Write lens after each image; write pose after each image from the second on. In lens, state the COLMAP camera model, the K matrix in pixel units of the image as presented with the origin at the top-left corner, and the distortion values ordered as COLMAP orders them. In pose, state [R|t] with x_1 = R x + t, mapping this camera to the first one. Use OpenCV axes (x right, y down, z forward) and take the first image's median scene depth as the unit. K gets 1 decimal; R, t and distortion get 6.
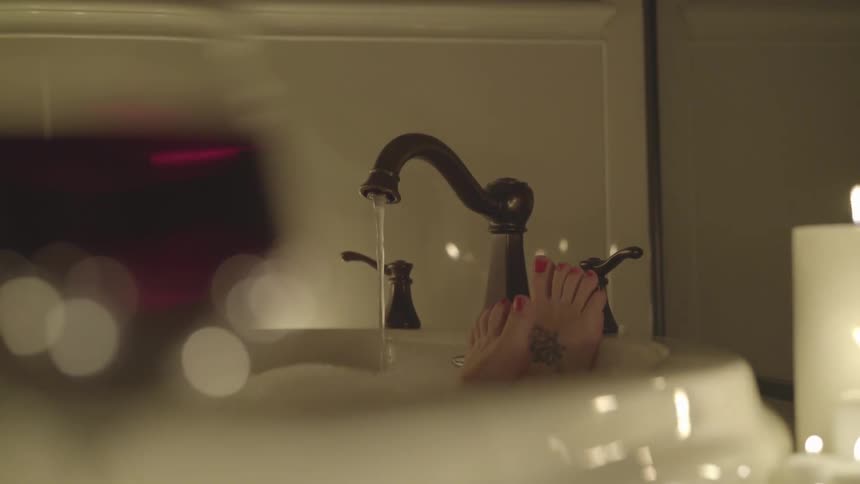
lens RADIAL K [[1223.2, 0, 430.0], [0, 1223.2, 242.0], [0, 0, 1]] dist [-0.036944, 0.025762]
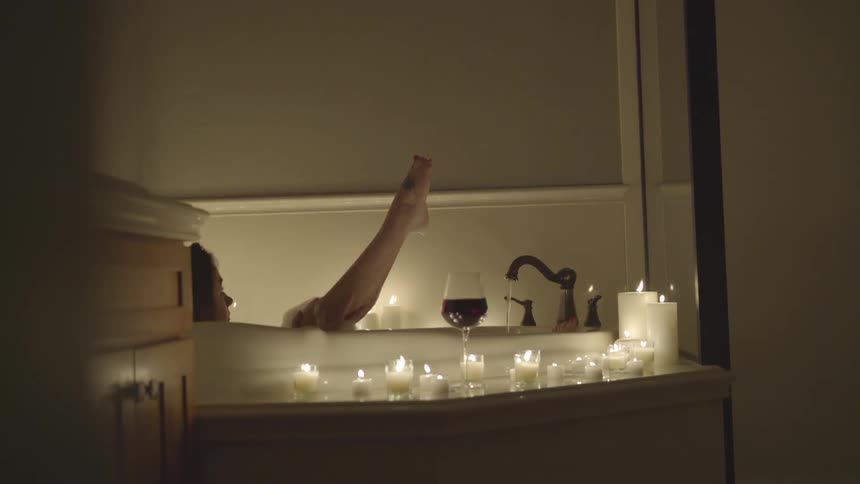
lens RADIAL K [[1223.2, 0, 430.0], [0, 1223.2, 242.0], [0, 0, 1]] dist [-0.036944, 0.025762]
pose [[0.972611, -0.023066, -0.231290, 0.382498], [0.020849, 0.999710, -0.012029, -0.081642], [0.231500, 0.006877, 0.972811, -1.591593]]
